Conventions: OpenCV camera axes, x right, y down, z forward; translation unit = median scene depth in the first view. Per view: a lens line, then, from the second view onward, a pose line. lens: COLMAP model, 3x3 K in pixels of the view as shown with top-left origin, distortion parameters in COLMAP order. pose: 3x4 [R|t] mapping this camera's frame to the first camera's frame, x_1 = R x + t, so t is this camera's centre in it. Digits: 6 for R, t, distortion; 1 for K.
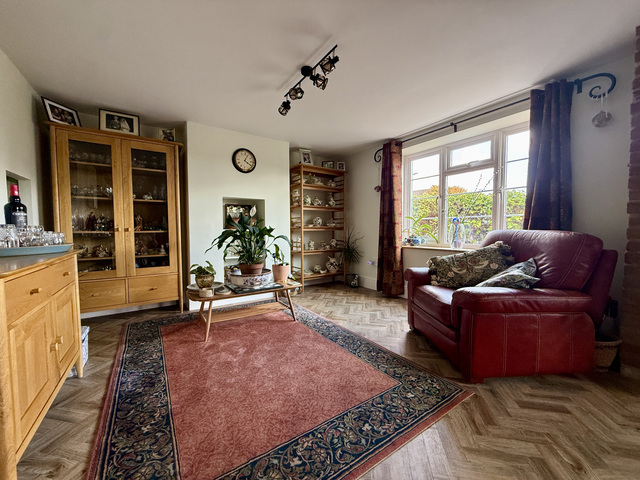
lens RADIAL K [[255.4, 0, 318.6], [0, 255.4, 239.1], [0, 0, 1]] dist [-0.000151, 0.000350]
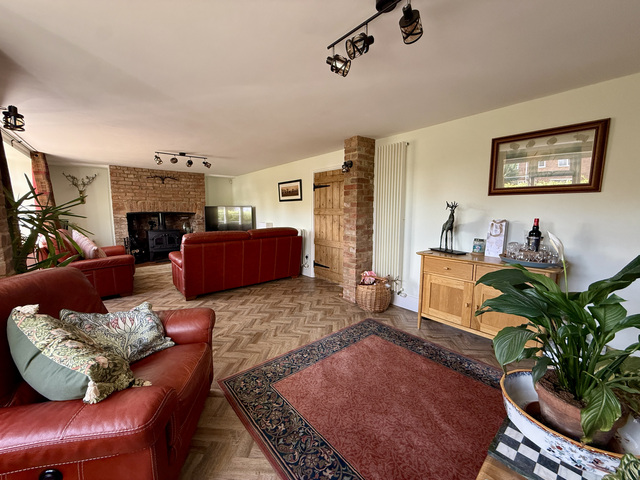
lens RADIAL K [[255.4, 0, 319.8], [0, 255.4, 240.0], [0, 0, 1]] dist [-0.000151, 0.000350]
pose [[-0.992198, 0.014589, -0.123813, 0.162935], [-0.004660, 0.988095, 0.153772, -0.191948], [0.124582, 0.153149, -0.980319, 1.447582]]
